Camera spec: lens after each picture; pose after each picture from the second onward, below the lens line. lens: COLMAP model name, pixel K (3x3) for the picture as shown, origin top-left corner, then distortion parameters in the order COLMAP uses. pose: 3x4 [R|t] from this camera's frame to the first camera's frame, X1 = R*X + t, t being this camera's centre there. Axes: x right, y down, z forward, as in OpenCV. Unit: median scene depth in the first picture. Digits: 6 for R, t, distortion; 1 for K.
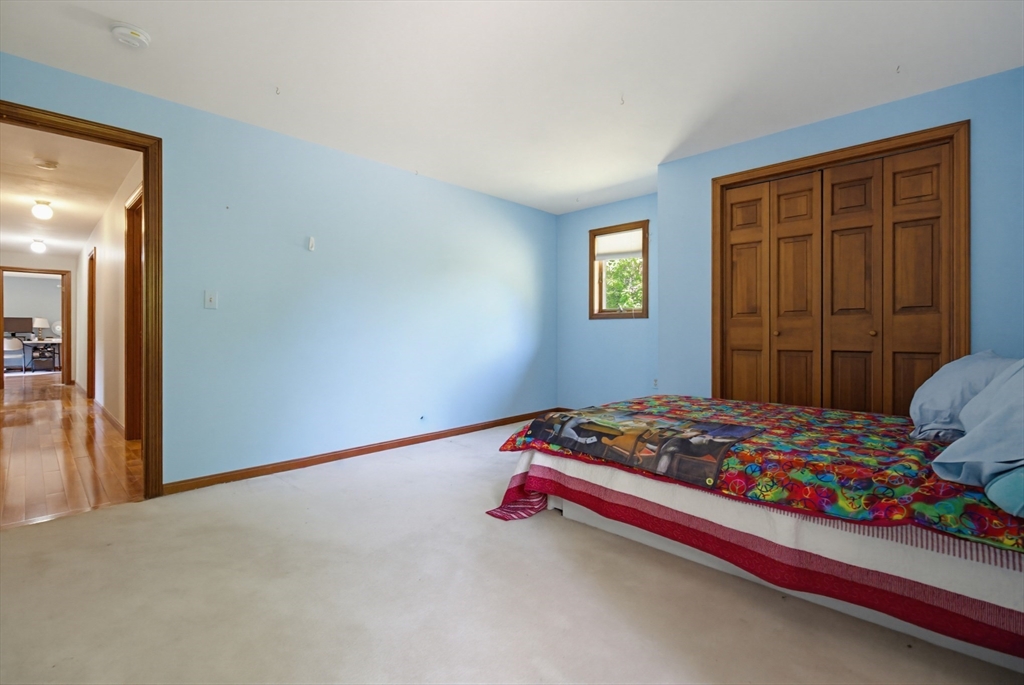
lens RADIAL K [[466.2, 0, 516.4], [0, 466.2, 332.3], [0, 0, 1]] dist [-0.002857, 0.000153]
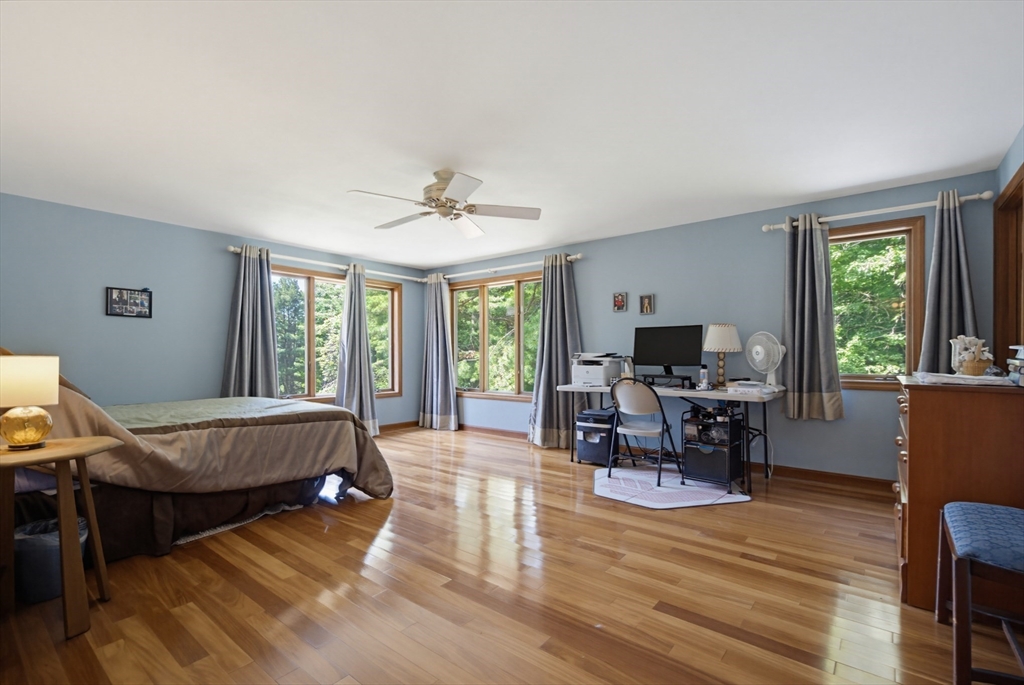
lens RADIAL K [[466.2, 0, 508.1], [0, 466.2, 353.3], [0, 0, 1]] dist [-0.002857, 0.000153]
pose [[0.094050, -0.011288, -0.995504, -0.688879], [-0.002476, 0.999930, -0.011572, -0.004416], [0.995564, 0.003553, 0.094015, 0.813631]]
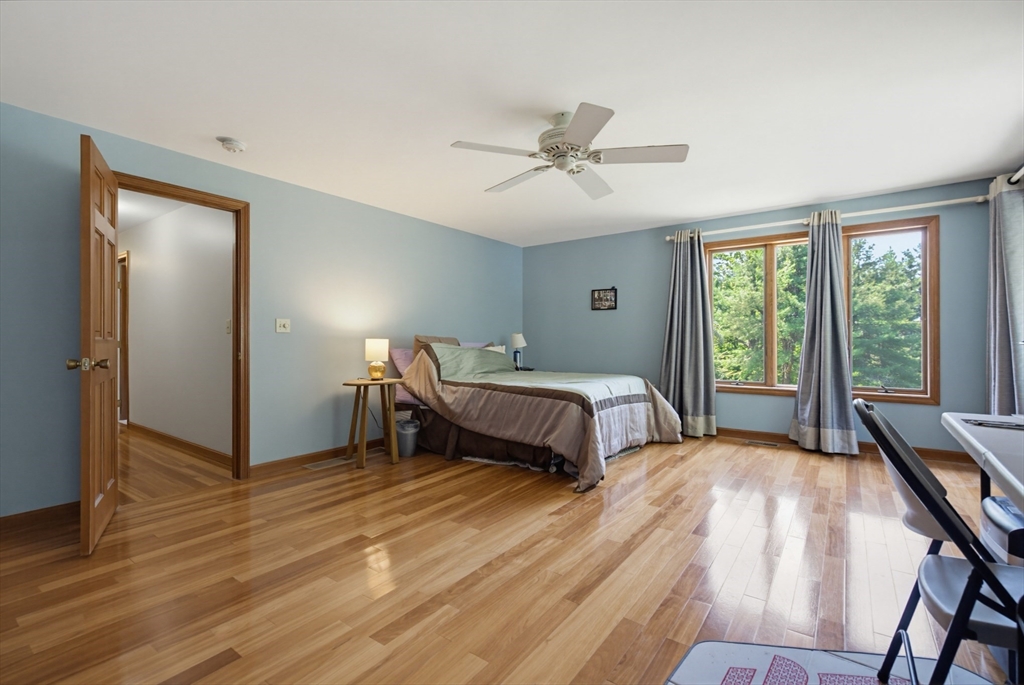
lens RADIAL K [[466.2, 0, 509.2], [0, 466.2, 338.9], [0, 0, 1]] dist [-0.002857, 0.000153]
pose [[-0.991213, -0.004451, -0.132202, -1.131230], [-0.004210, 0.999989, -0.002098, -0.004063], [0.132209, -0.001523, -0.991221, 1.232923]]
